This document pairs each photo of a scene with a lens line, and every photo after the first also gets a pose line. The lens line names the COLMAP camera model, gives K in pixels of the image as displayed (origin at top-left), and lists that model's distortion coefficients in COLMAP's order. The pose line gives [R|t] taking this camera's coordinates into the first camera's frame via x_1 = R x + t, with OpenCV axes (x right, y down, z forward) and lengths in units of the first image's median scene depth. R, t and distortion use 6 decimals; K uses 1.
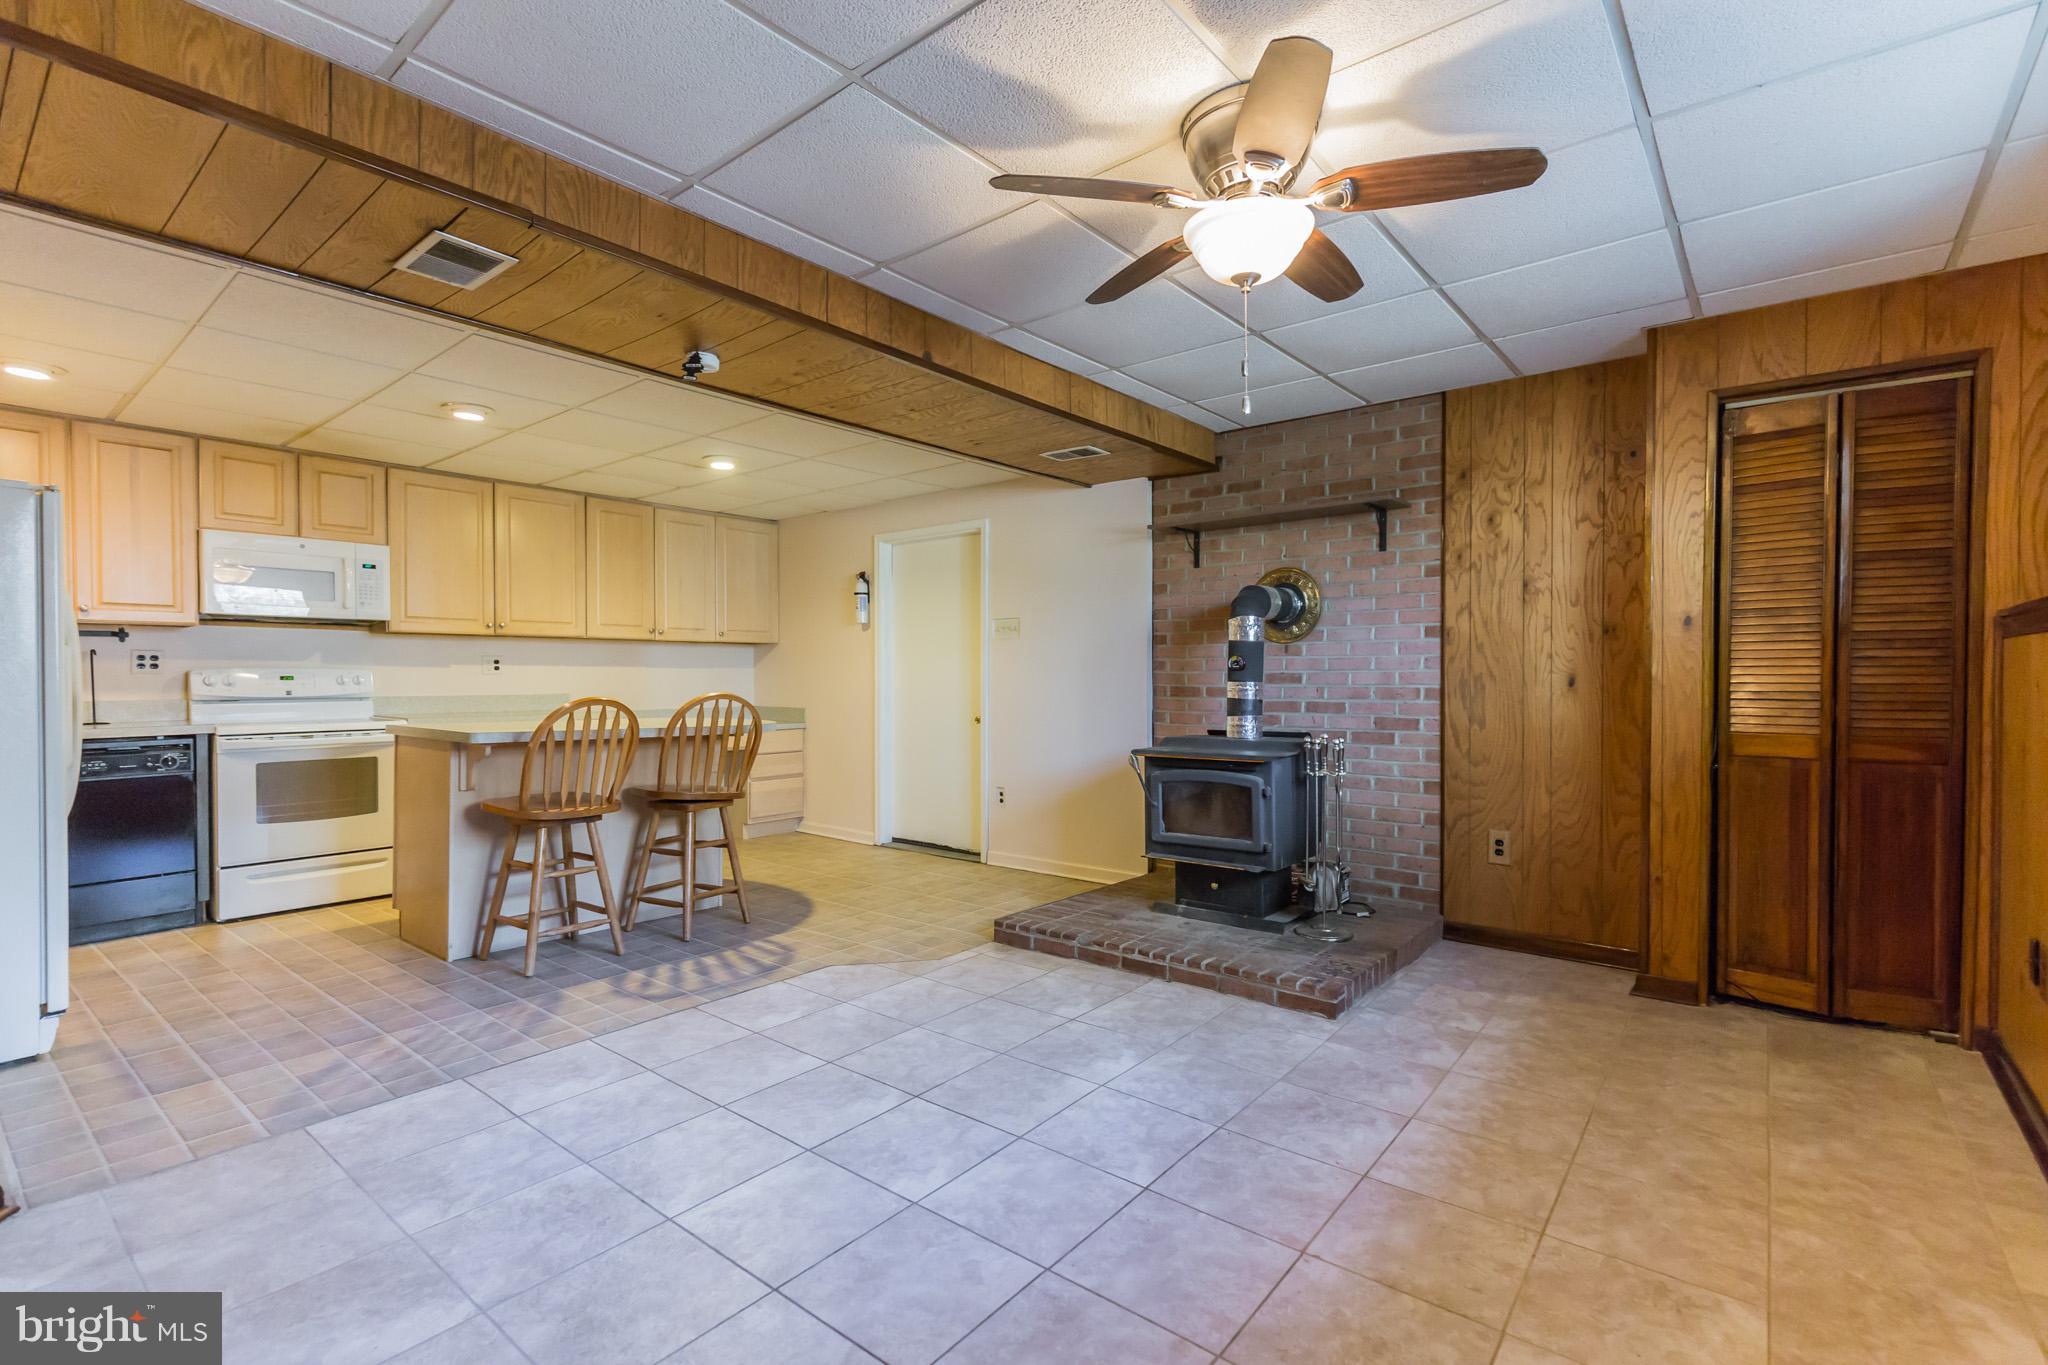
lens RADIAL K [[929.3, 0, 1029.3], [0, 929.3, 686.1], [0, 0, 1]] dist [0.005936, -0.000967]
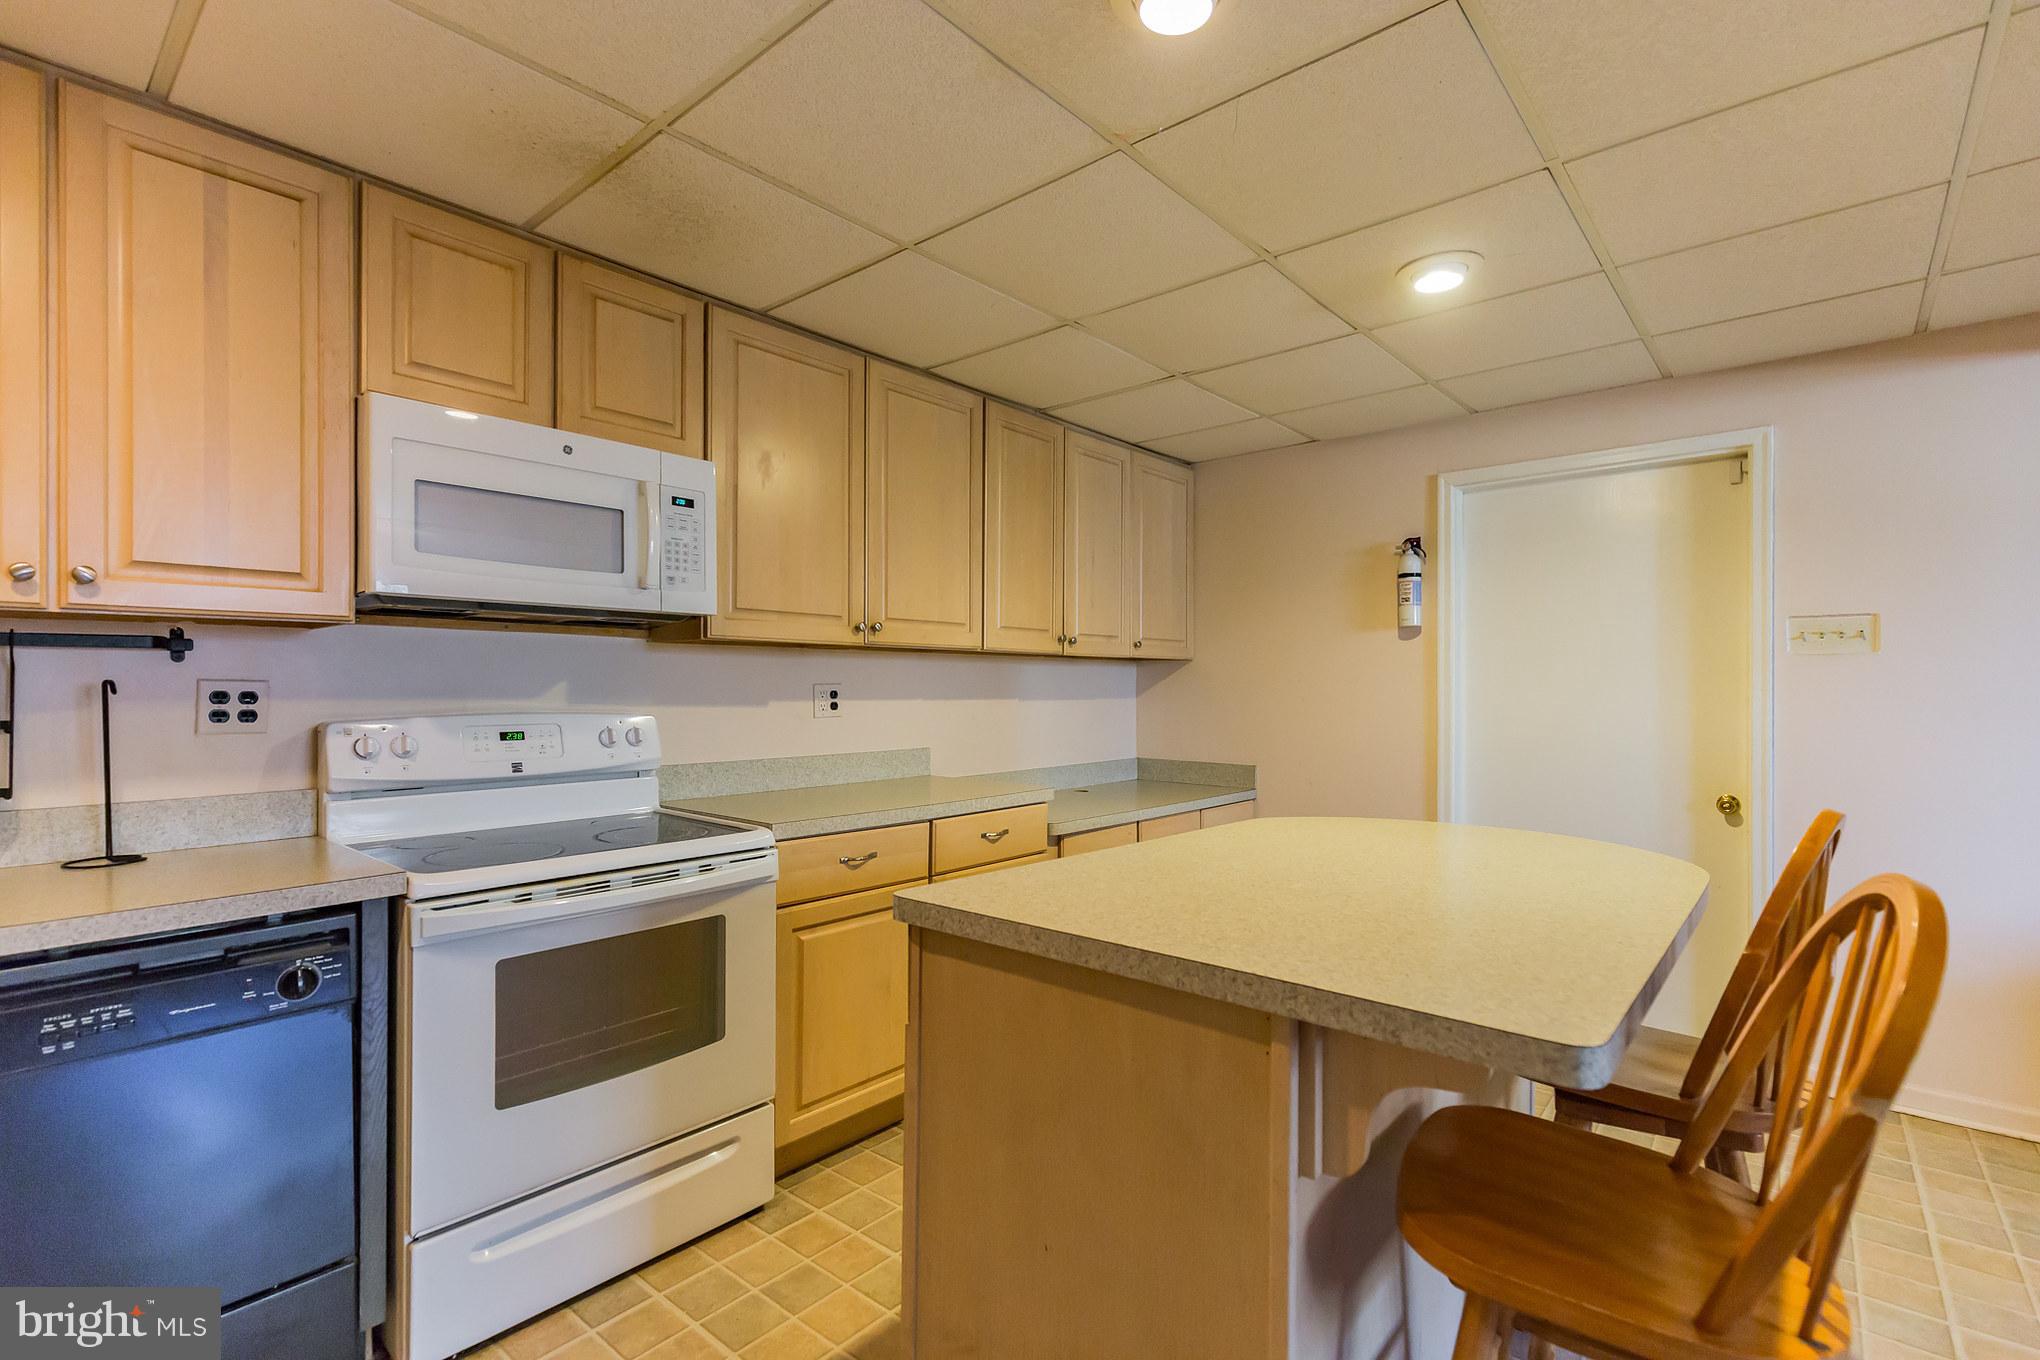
lens RADIAL K [[925.7, 0, 1019.2], [0, 925.7, 685.1], [0, 0, 1]] dist [0.005936, -0.000967]
pose [[0.999657, 0.002080, -0.026088, -0.555784], [-0.002434, 0.999905, -0.013539, -0.030384], [0.026057, 0.013598, 0.999568, 0.564836]]
